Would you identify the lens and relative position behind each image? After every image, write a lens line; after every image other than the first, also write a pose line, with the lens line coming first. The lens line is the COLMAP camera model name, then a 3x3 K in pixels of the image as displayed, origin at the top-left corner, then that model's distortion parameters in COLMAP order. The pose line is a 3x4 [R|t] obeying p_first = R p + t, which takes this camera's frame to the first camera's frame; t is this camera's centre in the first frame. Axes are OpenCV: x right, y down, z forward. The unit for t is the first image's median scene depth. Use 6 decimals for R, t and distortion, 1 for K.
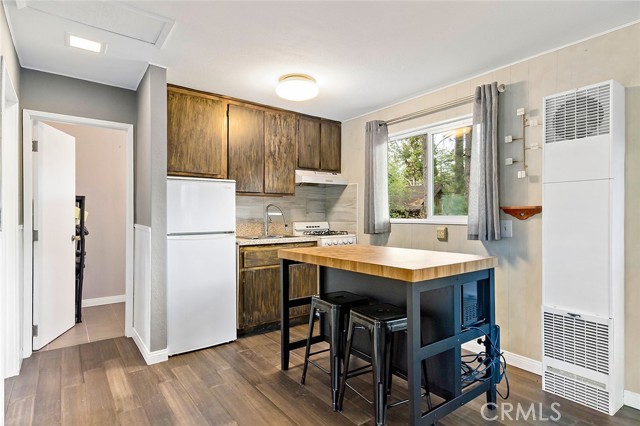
lens RADIAL K [[343.5, 0, 314.2], [0, 343.5, 215.0], [0, 0, 1]] dist [0.017314, -0.001697]
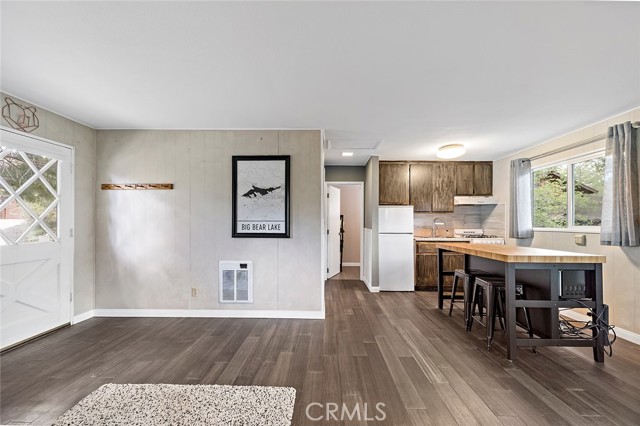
lens RADIAL K [[228.2, 0, 316.7], [0, 228.2, 219.0], [0, 0, 1]] dist [0.008396, -0.001678]
pose [[0.788810, -0.005246, -0.614615, 0.121940], [-0.006338, 0.999841, -0.016667, -0.004285], [0.614605, 0.017043, 0.788651, -0.309248]]
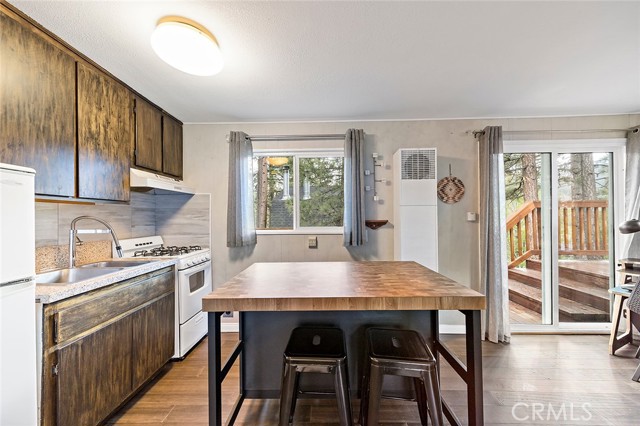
lens RADIAL K [[228.2, 0, 323.6], [0, 228.2, 217.0], [0, 0, 1]] dist [0.008396, -0.001678]
pose [[0.601576, -0.000394, 0.798815, -0.246682], [0.008049, 0.999952, -0.005568, -0.029572], [-0.798775, 0.009779, 0.601550, 0.499262]]
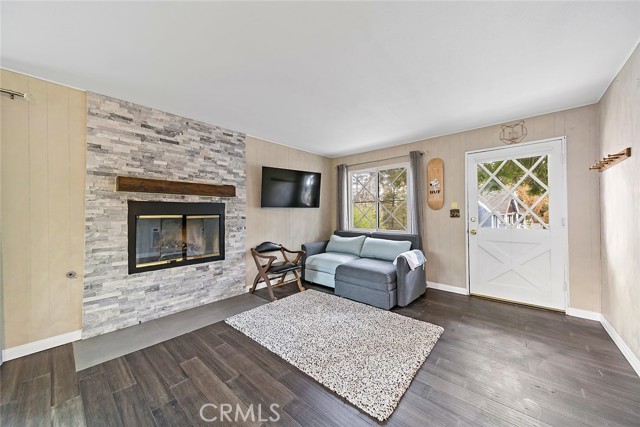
lens RADIAL K [[228.2, 0, 316.6], [0, 228.2, 211.9], [0, 0, 1]] dist [0.008396, -0.001678]
pose [[-0.976188, 0.005810, -0.216846, -0.039667], [0.005760, 0.999983, 0.000862, -0.006238], [0.216848, -0.000408, -0.976205, 0.465039]]
